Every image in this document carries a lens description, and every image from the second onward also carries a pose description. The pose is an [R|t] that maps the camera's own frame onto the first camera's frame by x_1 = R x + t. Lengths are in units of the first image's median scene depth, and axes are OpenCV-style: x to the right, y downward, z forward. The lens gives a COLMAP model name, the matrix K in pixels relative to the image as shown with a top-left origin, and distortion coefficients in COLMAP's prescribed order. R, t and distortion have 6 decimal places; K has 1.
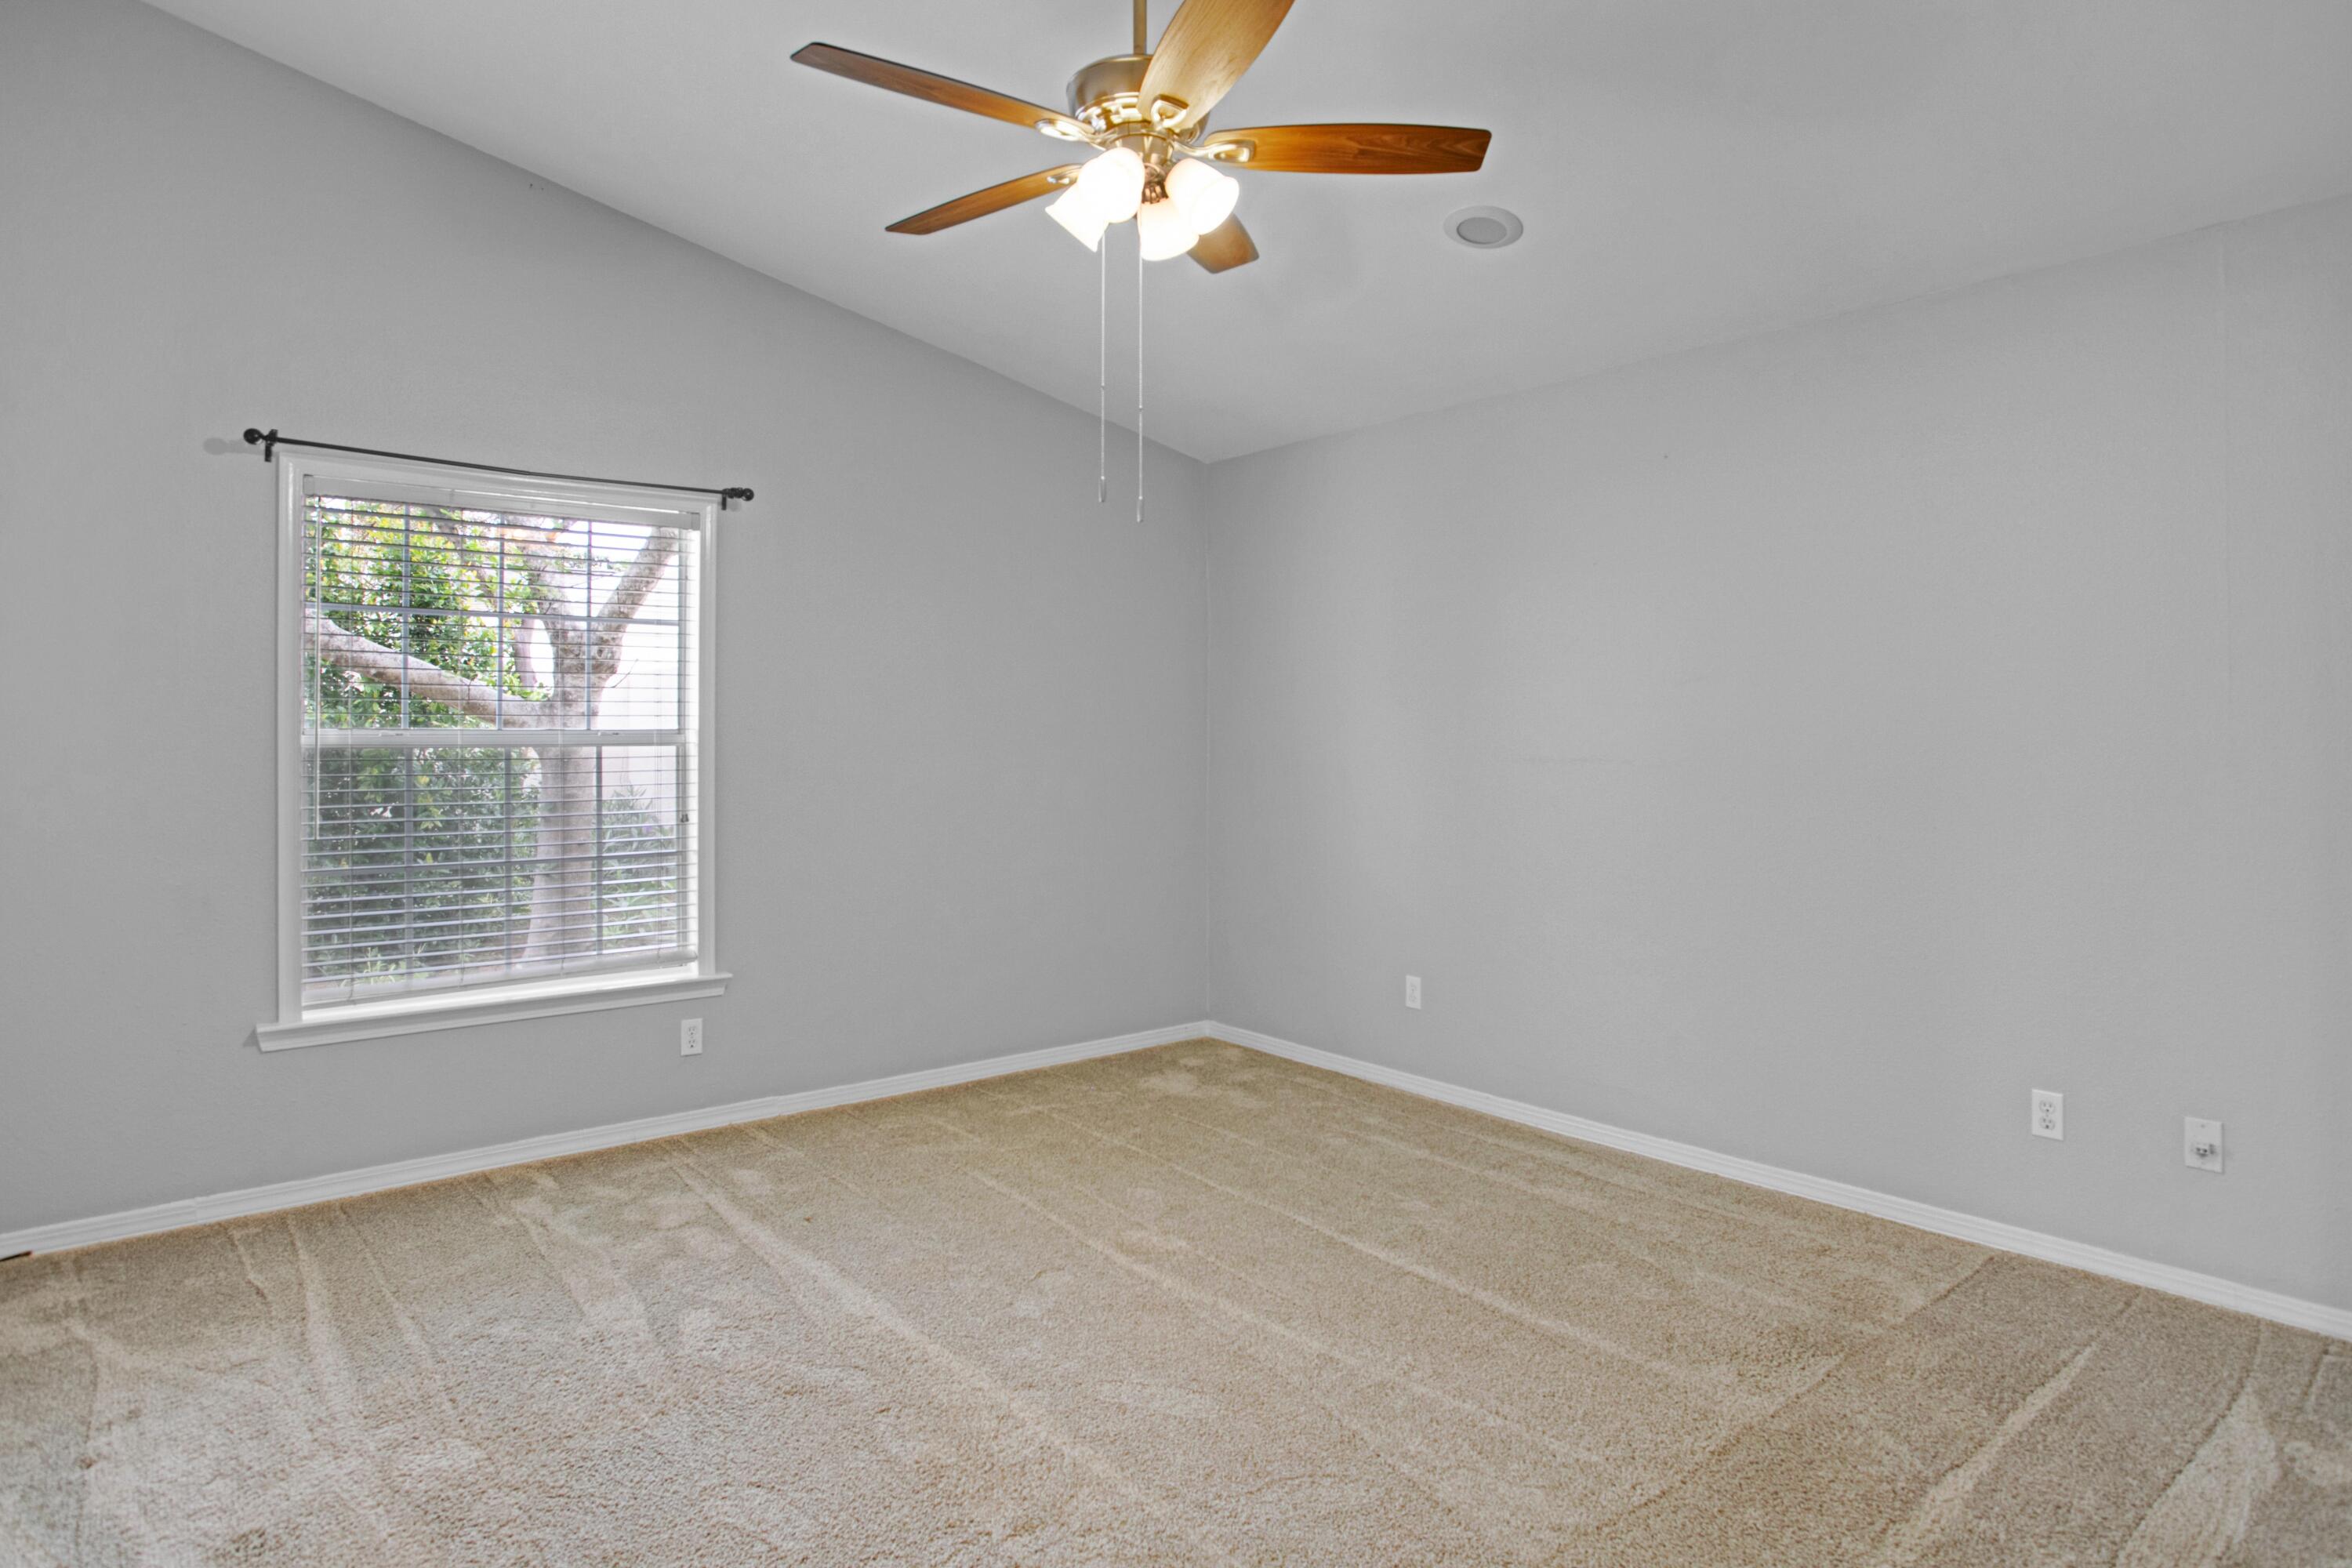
lens RADIAL K [[1221.3, 0, 1202.7], [0, 1221.3, 761.7], [0, 0, 1]] dist [-0.060951, 0.028504]
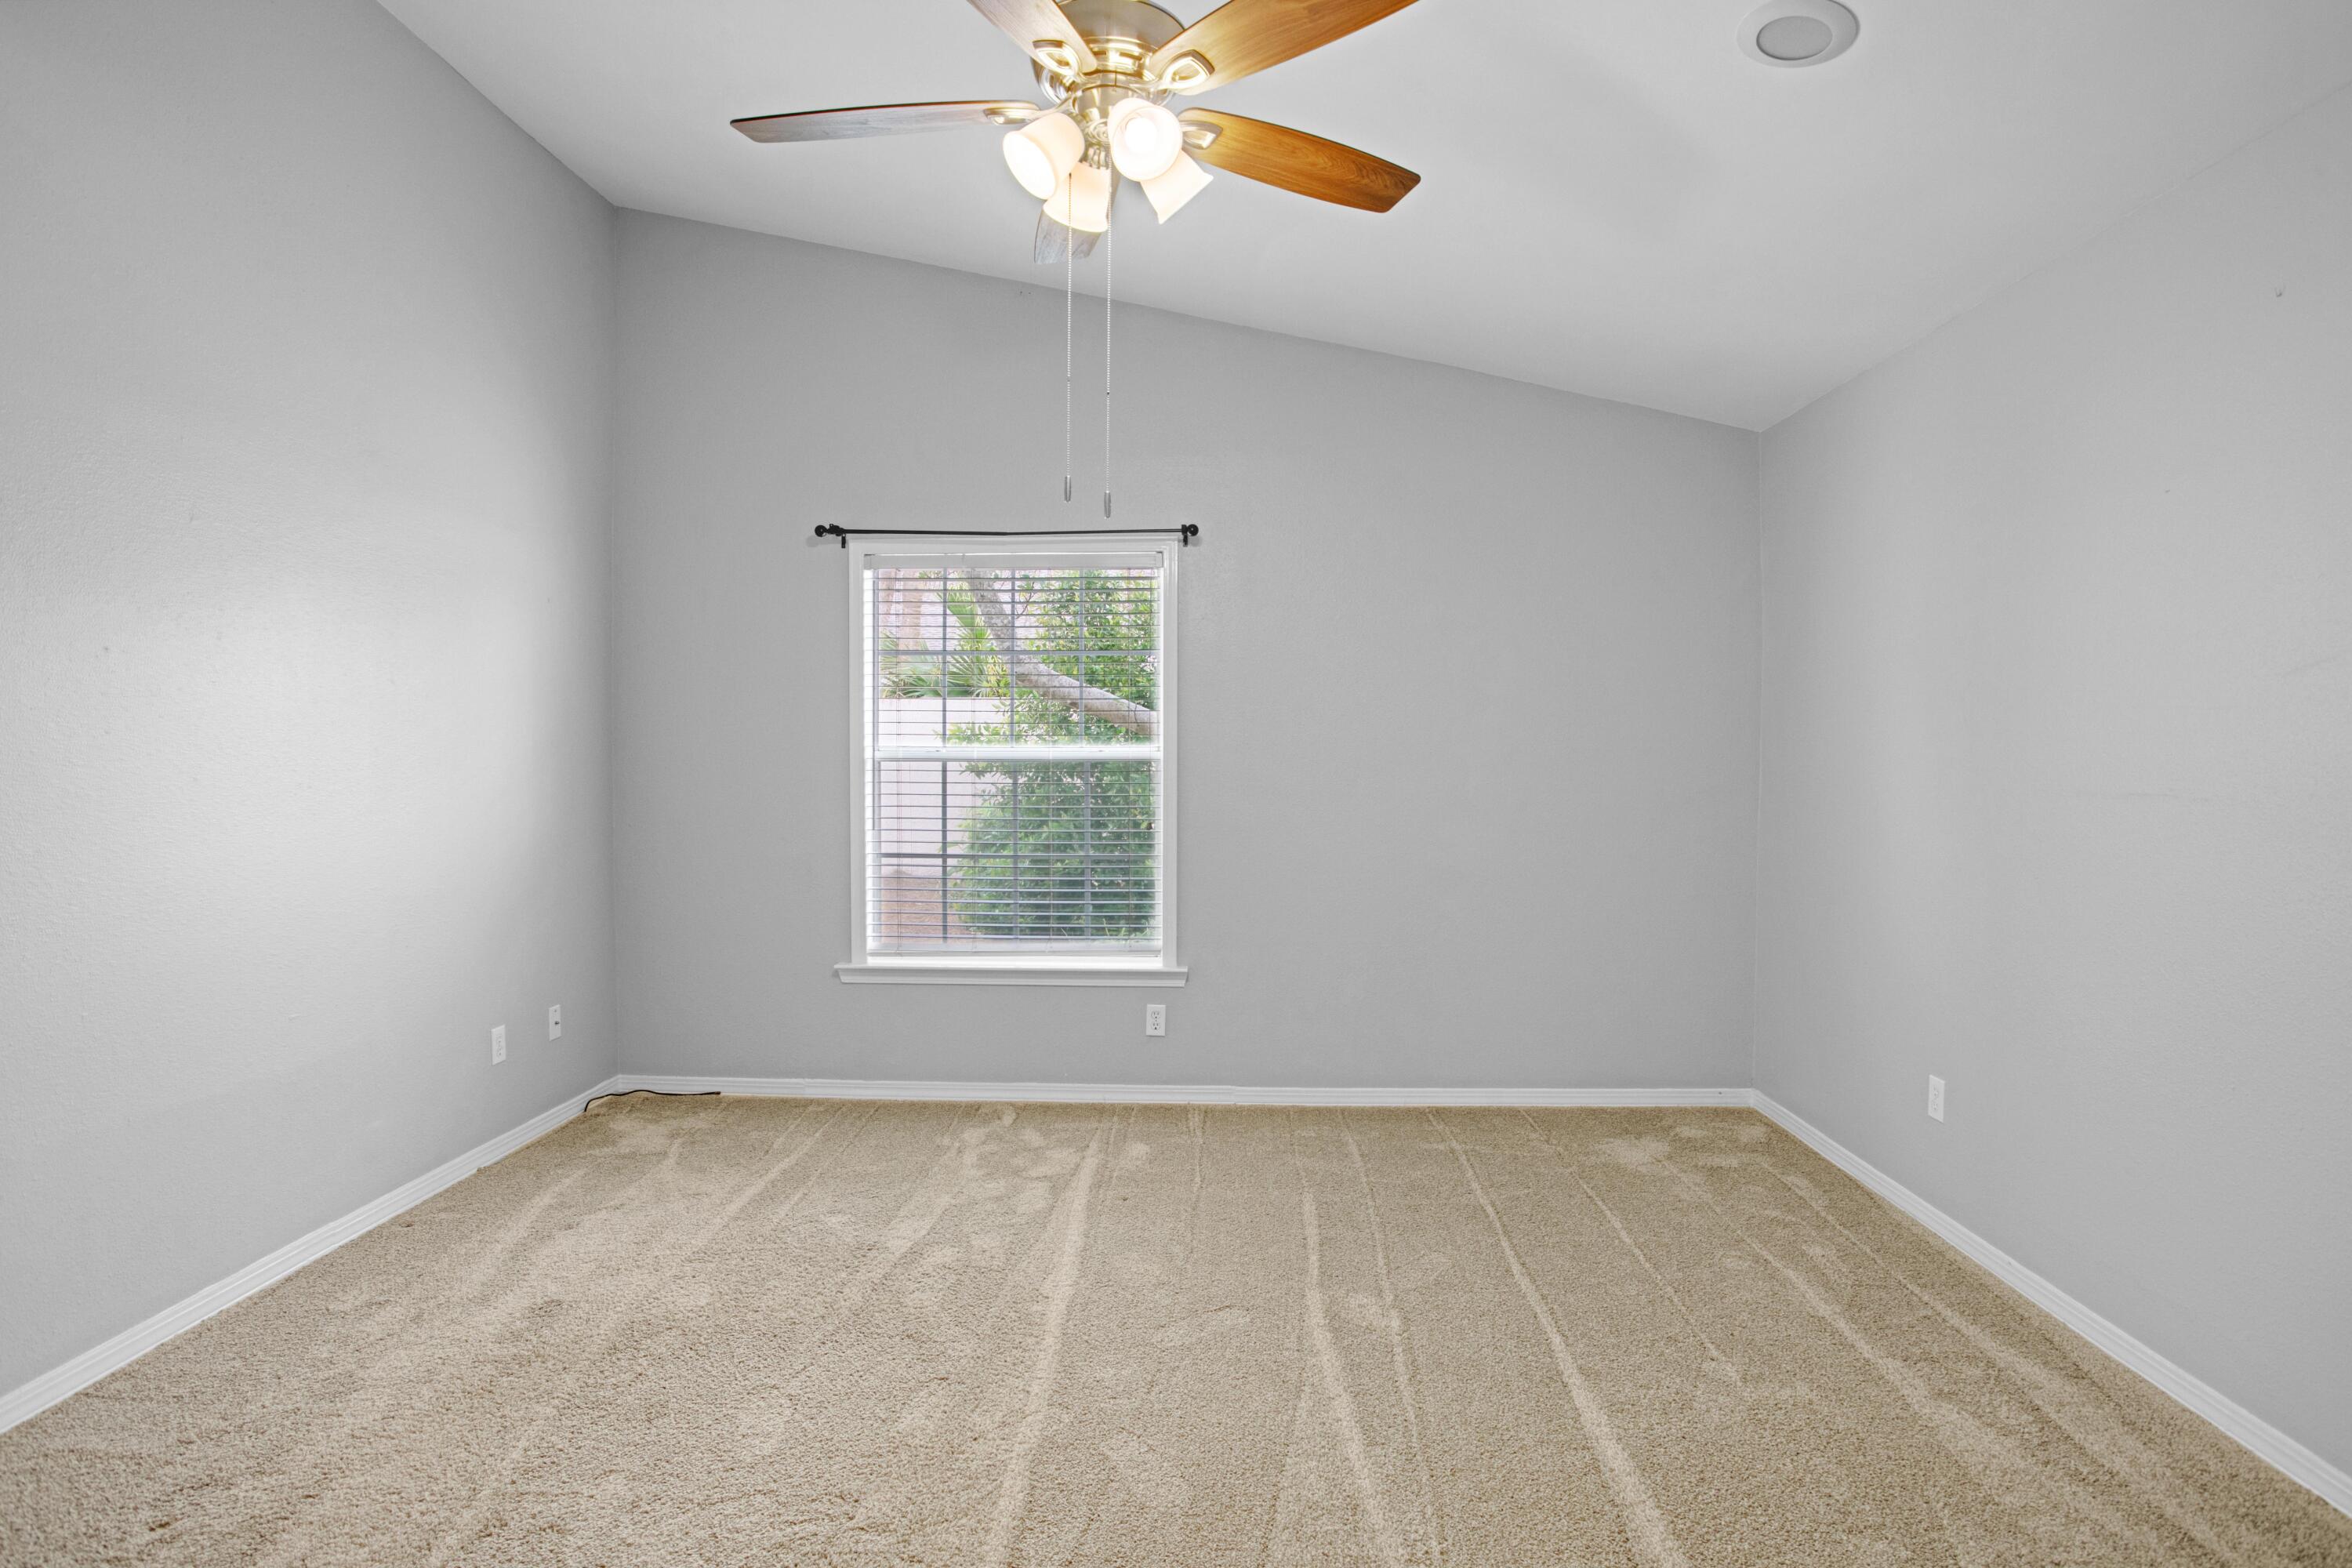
lens RADIAL K [[1161.4, 0, 1213.8], [0, 1161.4, 817.1], [0, 0, 1]] dist [-0.082424, 0.049017]
pose [[0.771046, 0.037778, -0.635658, 0.367673], [-0.017607, 0.999122, 0.038022, -0.004136], [0.636536, -0.018125, 0.771034, 0.249765]]
